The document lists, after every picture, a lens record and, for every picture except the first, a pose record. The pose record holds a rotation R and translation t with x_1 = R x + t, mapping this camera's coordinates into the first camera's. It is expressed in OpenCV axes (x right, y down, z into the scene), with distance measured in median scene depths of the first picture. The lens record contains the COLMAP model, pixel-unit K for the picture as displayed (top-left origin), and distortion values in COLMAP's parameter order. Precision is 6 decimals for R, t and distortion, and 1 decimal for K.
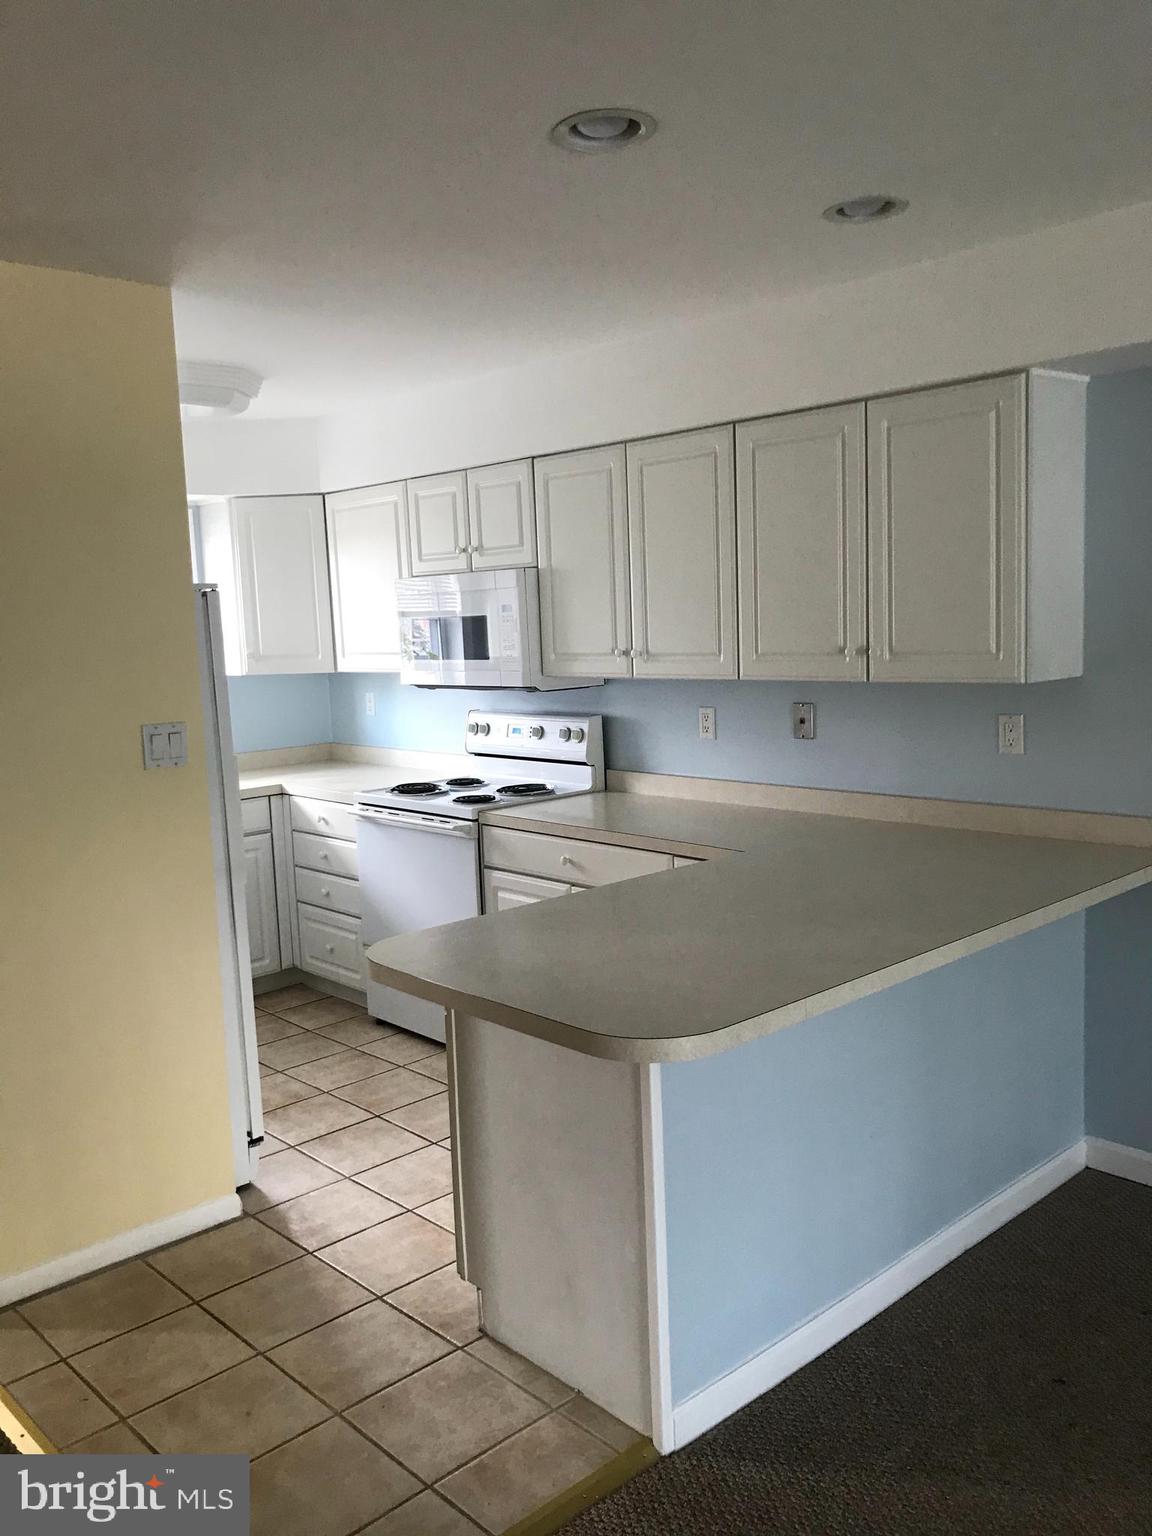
lens RADIAL K [[1255.5, 0, 583.6], [0, 1255.5, 778.4], [0, 0, 1]] dist [0.032892, -0.011087]
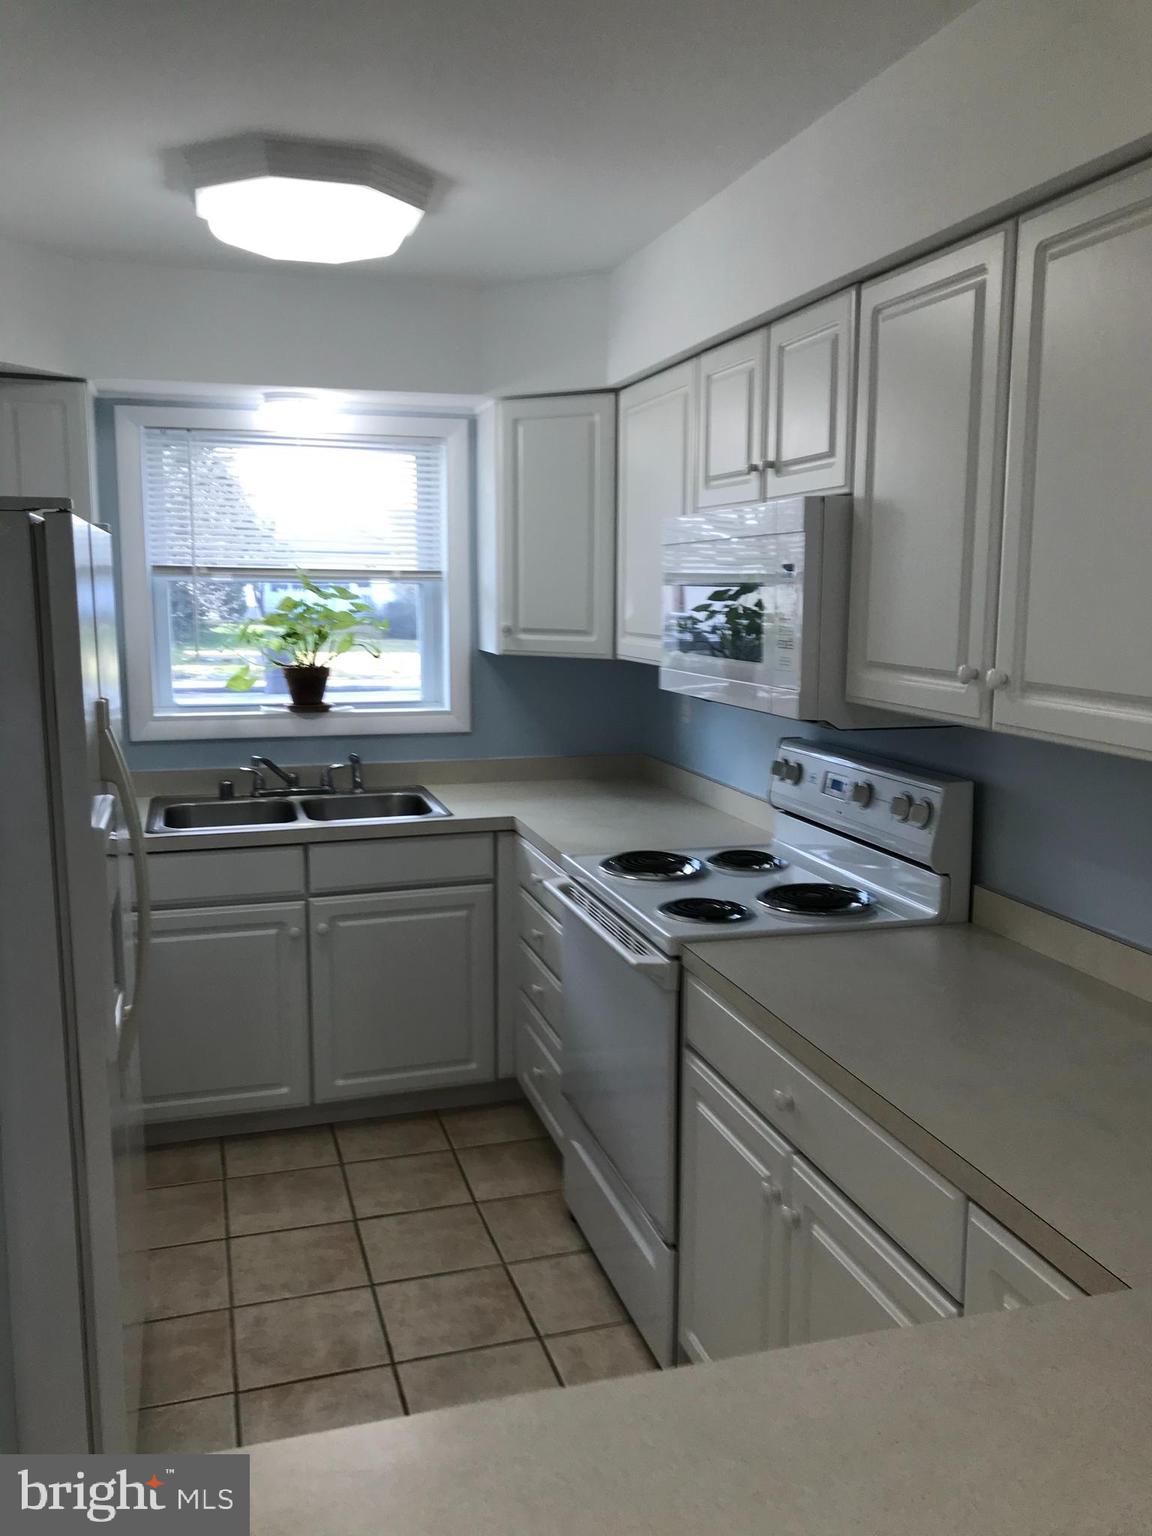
lens RADIAL K [[1244.3, 0, 595.4], [0, 1244.3, 771.4], [0, 0, 1]] dist [-0.000723, -0.014082]
pose [[0.902137, 0.110284, -0.417117, 0.092752], [-0.100257, 0.993900, 0.045949, -0.064945], [0.419640, 0.000367, 0.907691, 0.471516]]
